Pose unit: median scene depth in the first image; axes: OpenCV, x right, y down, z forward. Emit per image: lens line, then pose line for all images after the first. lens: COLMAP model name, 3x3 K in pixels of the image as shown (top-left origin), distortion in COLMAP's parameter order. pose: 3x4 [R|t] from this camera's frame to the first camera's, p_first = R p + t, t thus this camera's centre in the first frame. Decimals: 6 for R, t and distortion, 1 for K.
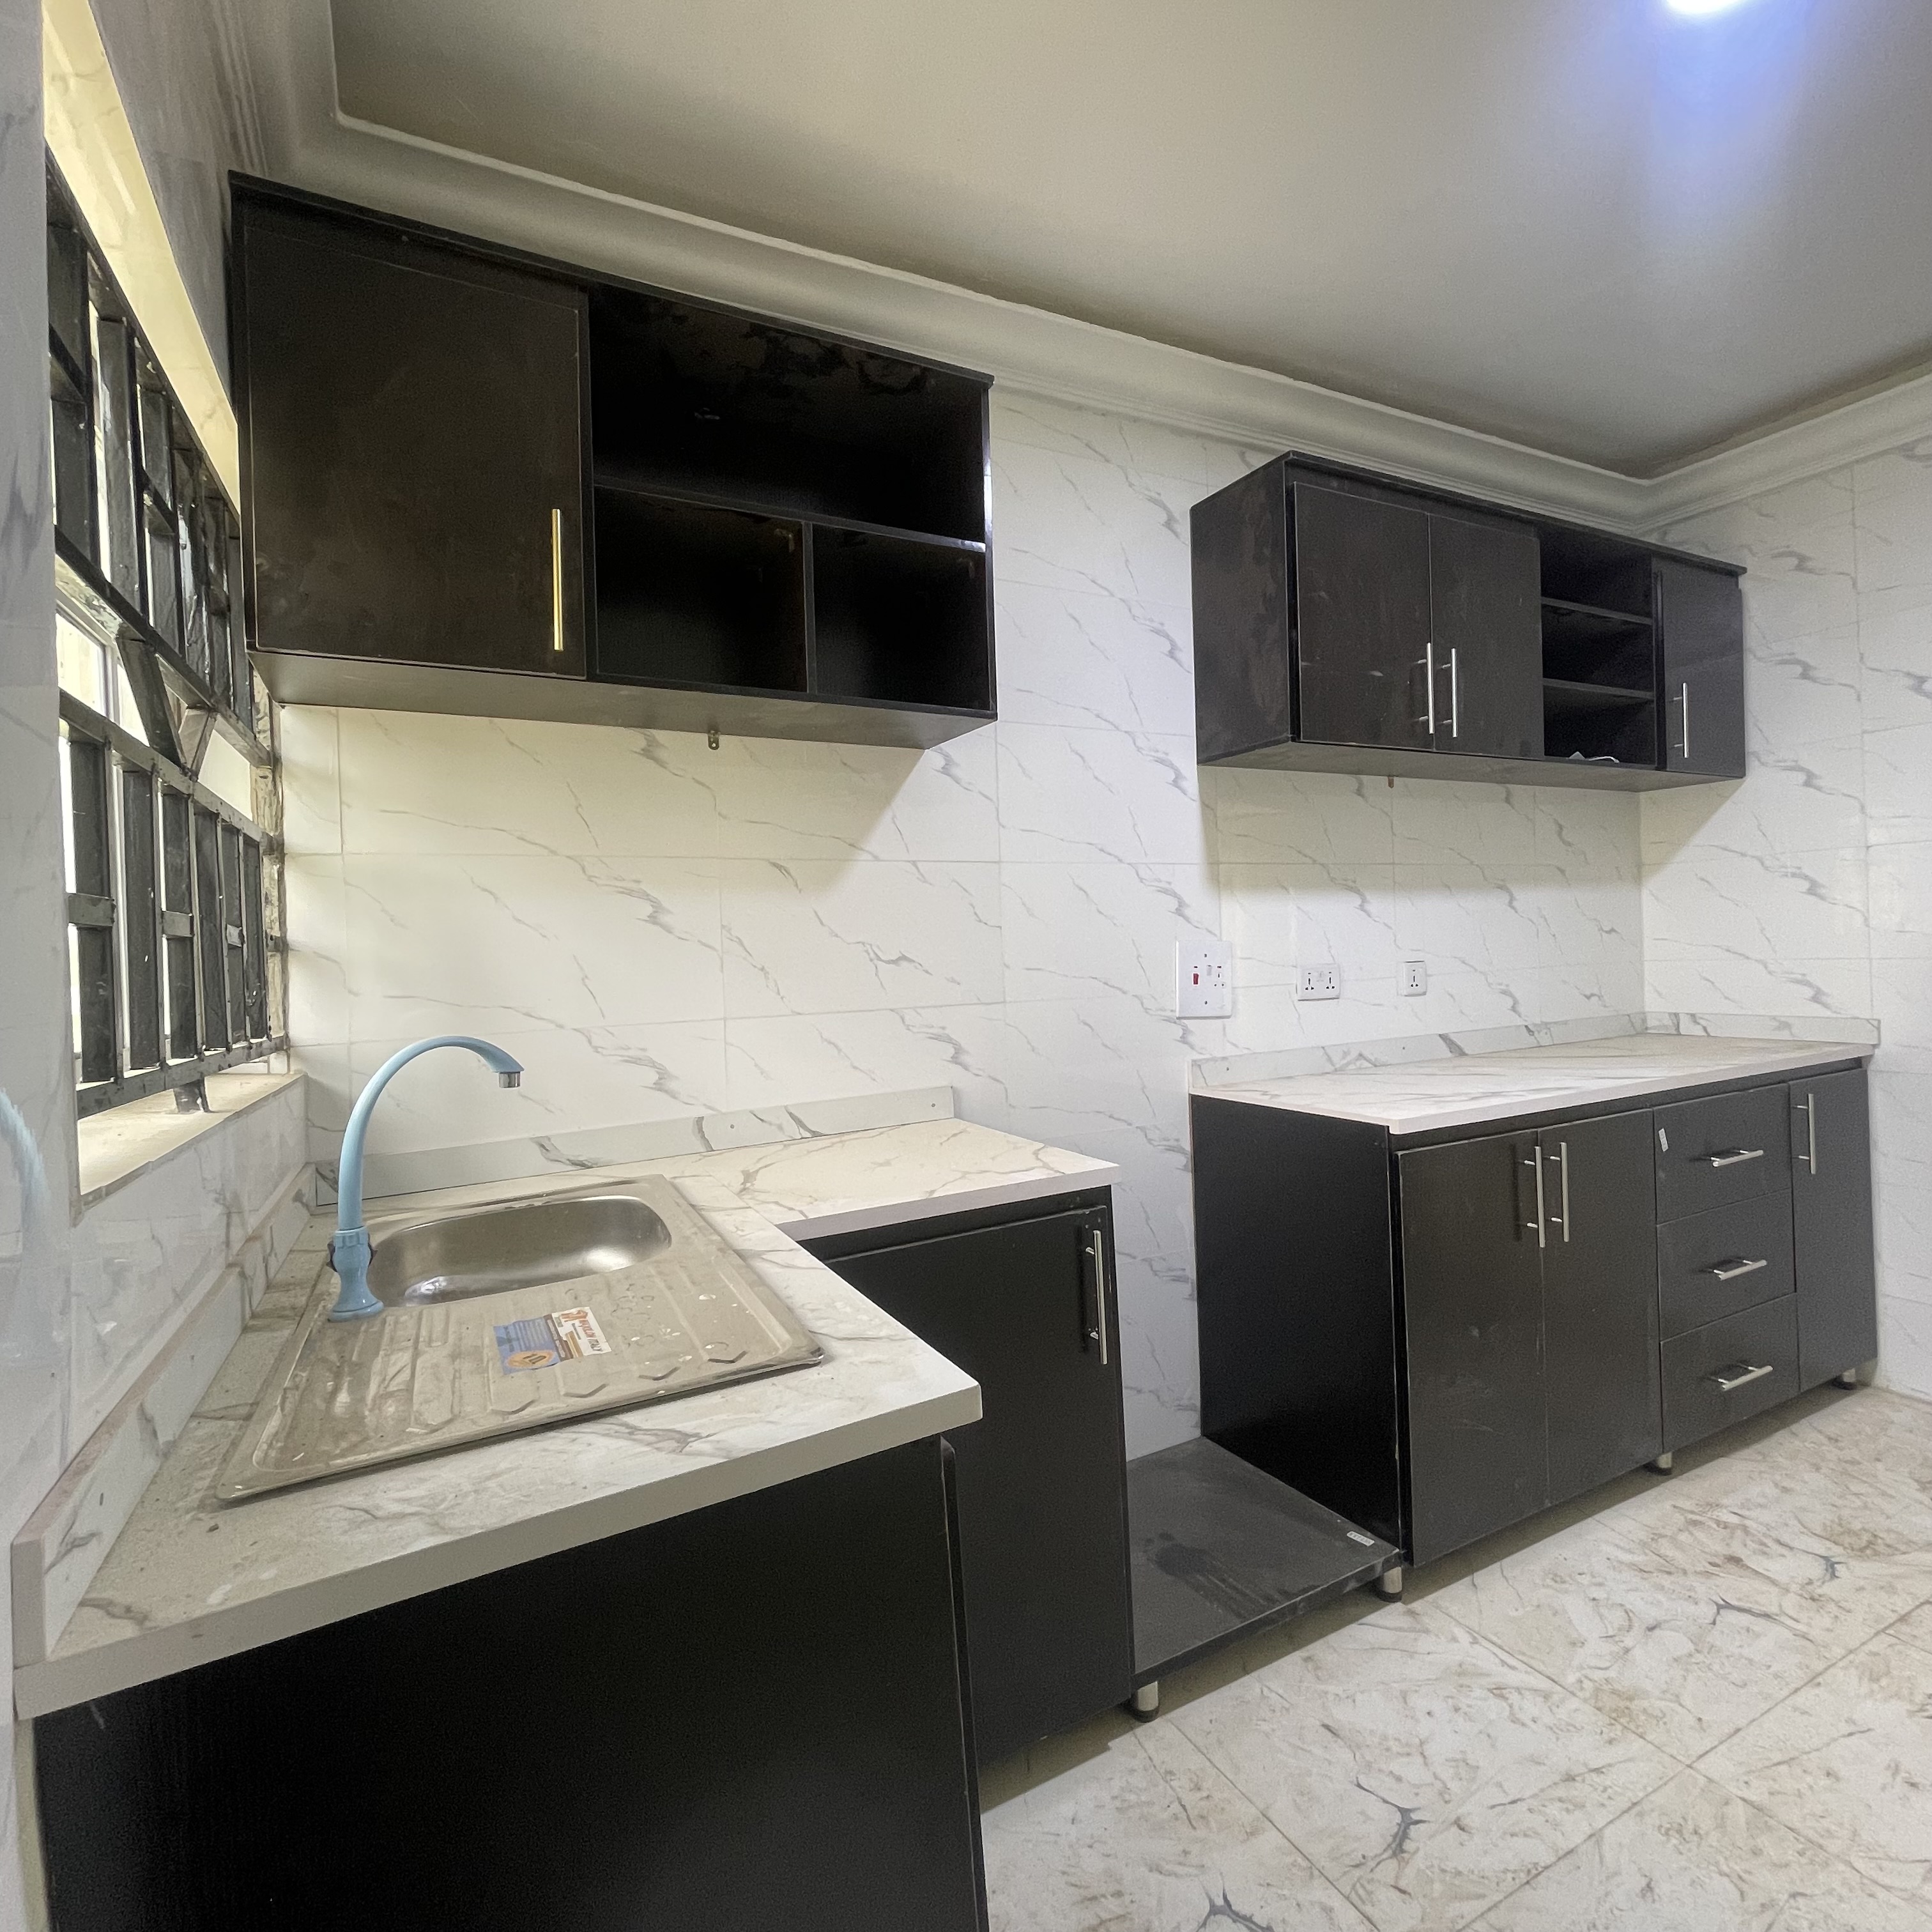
lens RADIAL K [[1041.5, 0, 957.5], [0, 1041.5, 960.3], [0, 0, 1]] dist [-0.004142, 0.002982]
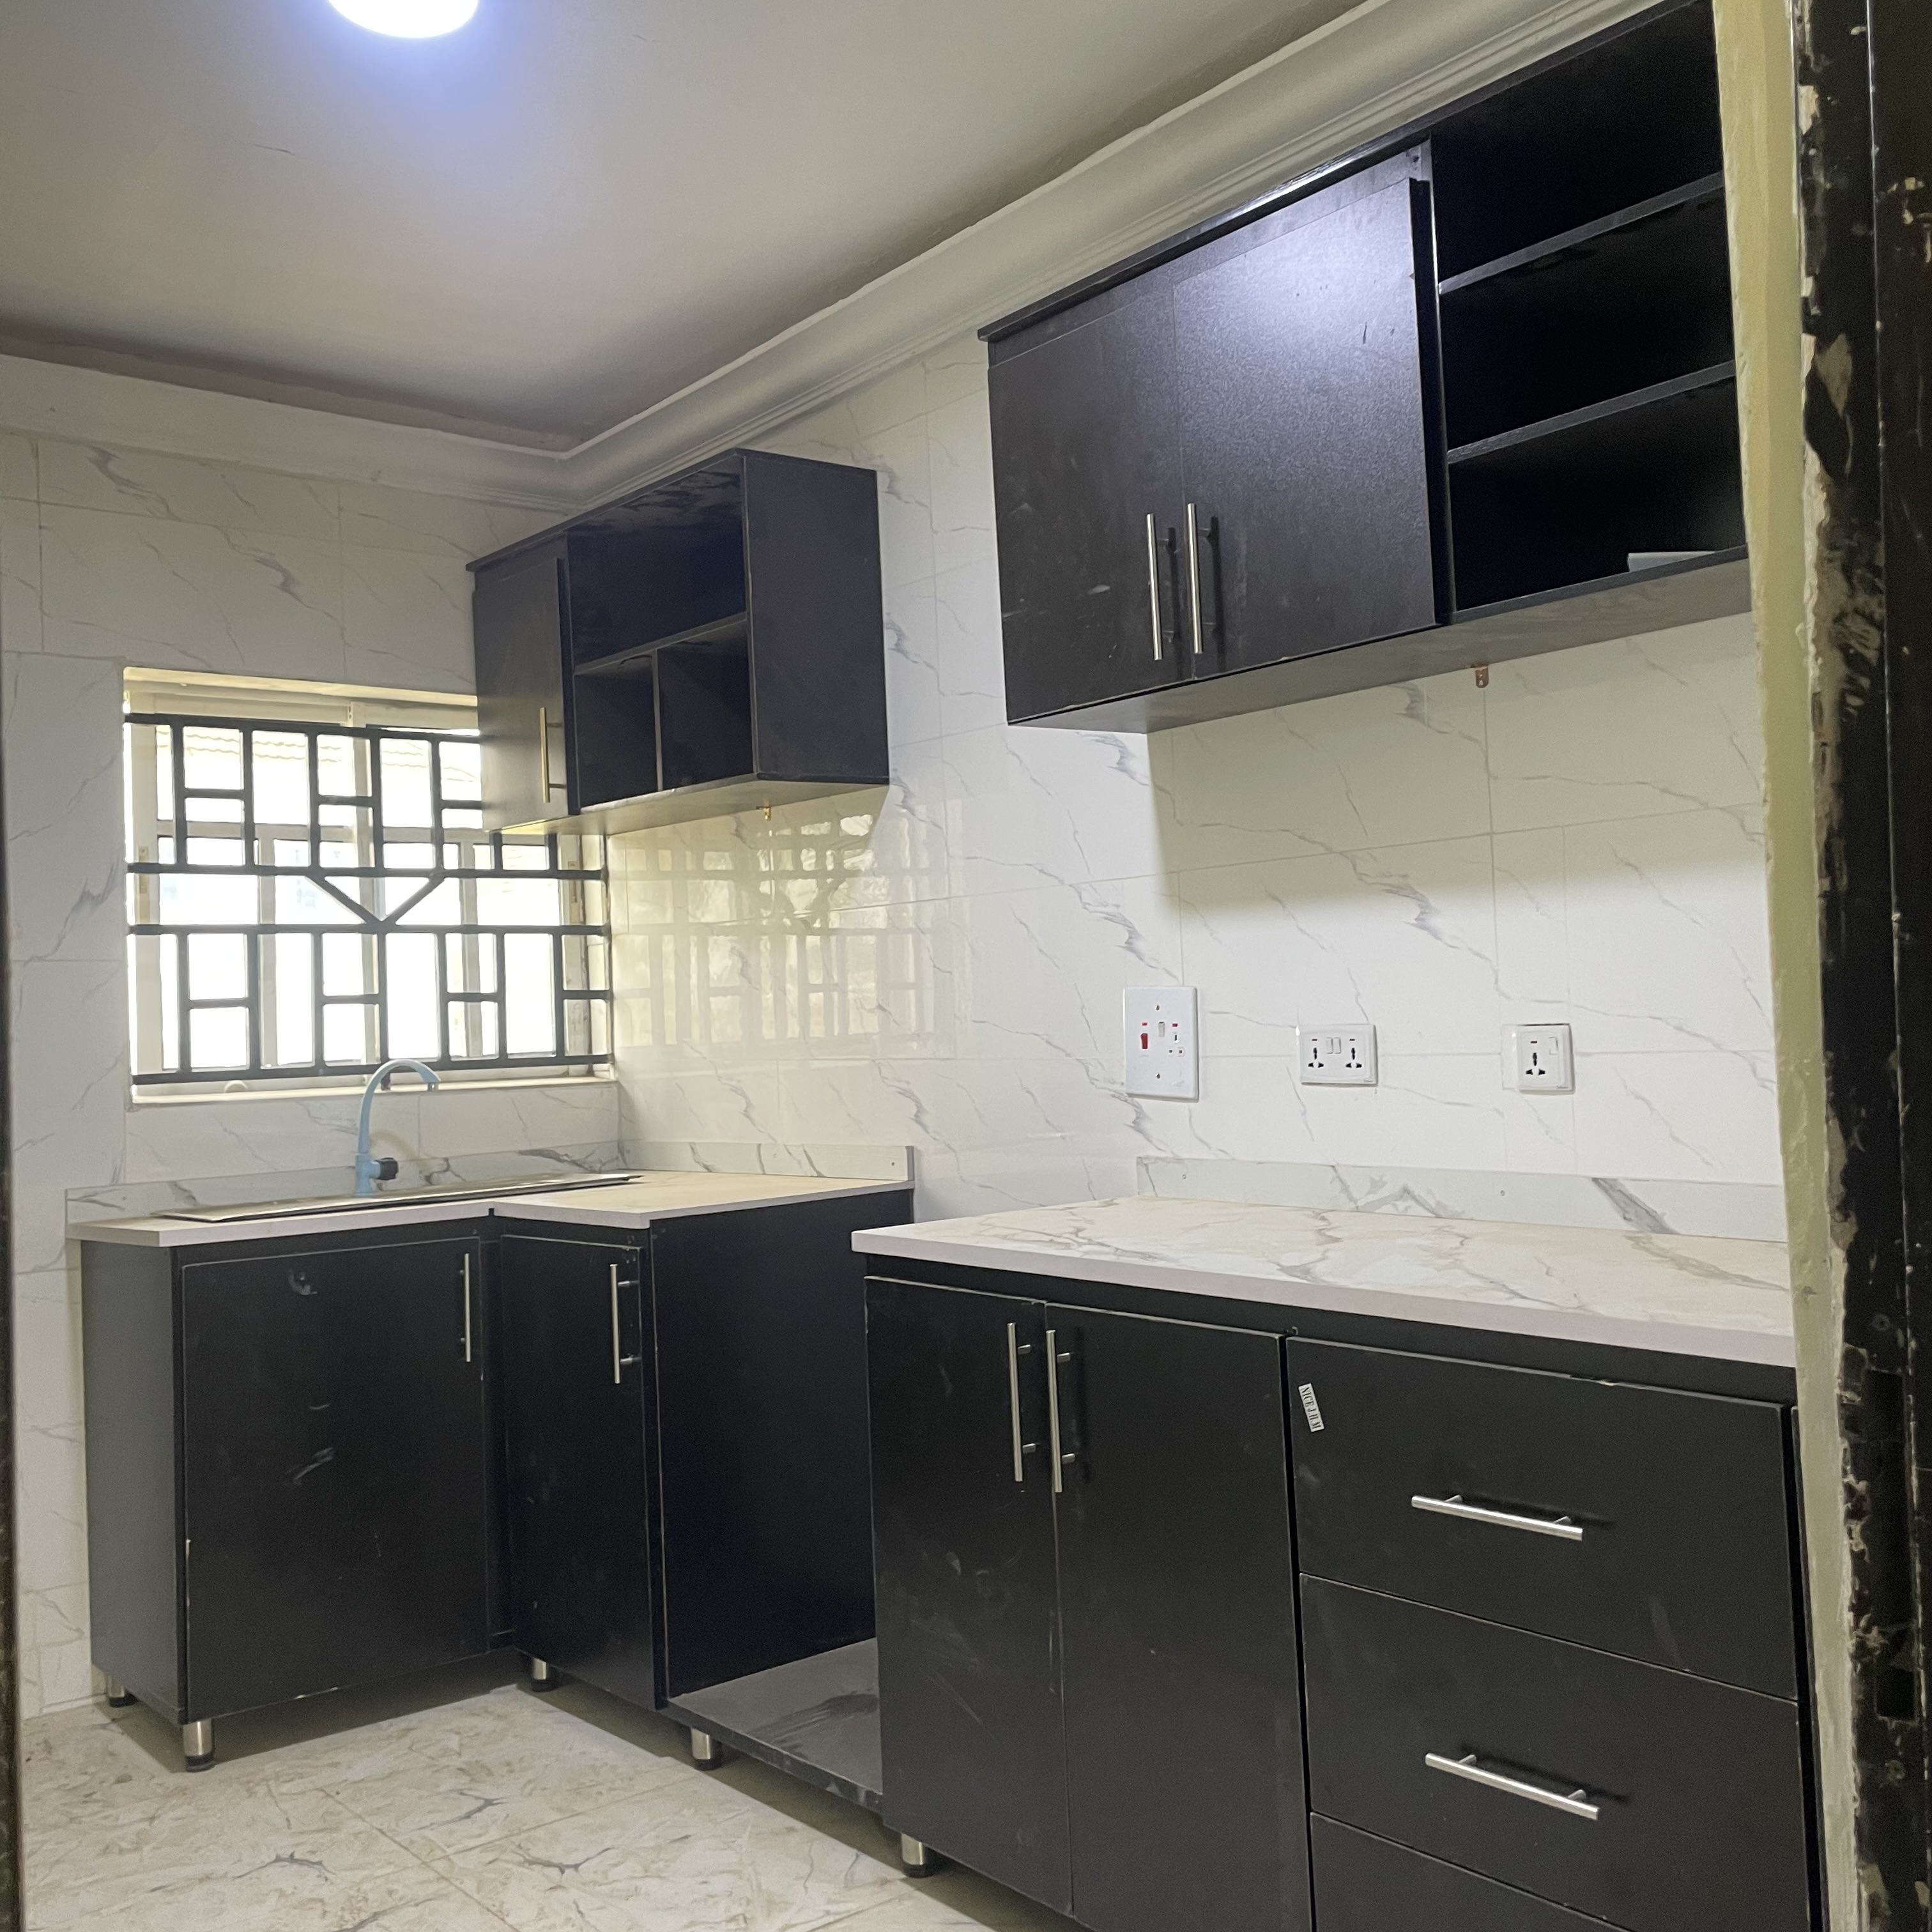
lens RADIAL K [[1956.3, 0, 959.4], [0, 1956.3, 961.6], [0, 0, 1]] dist [0.054321, 0.000000]
pose [[0.193077, -0.004127, -0.981175, 1.497317], [0.009538, 0.999952, -0.002329, -0.033519], [0.981137, -0.008908, 0.193107, 0.625736]]
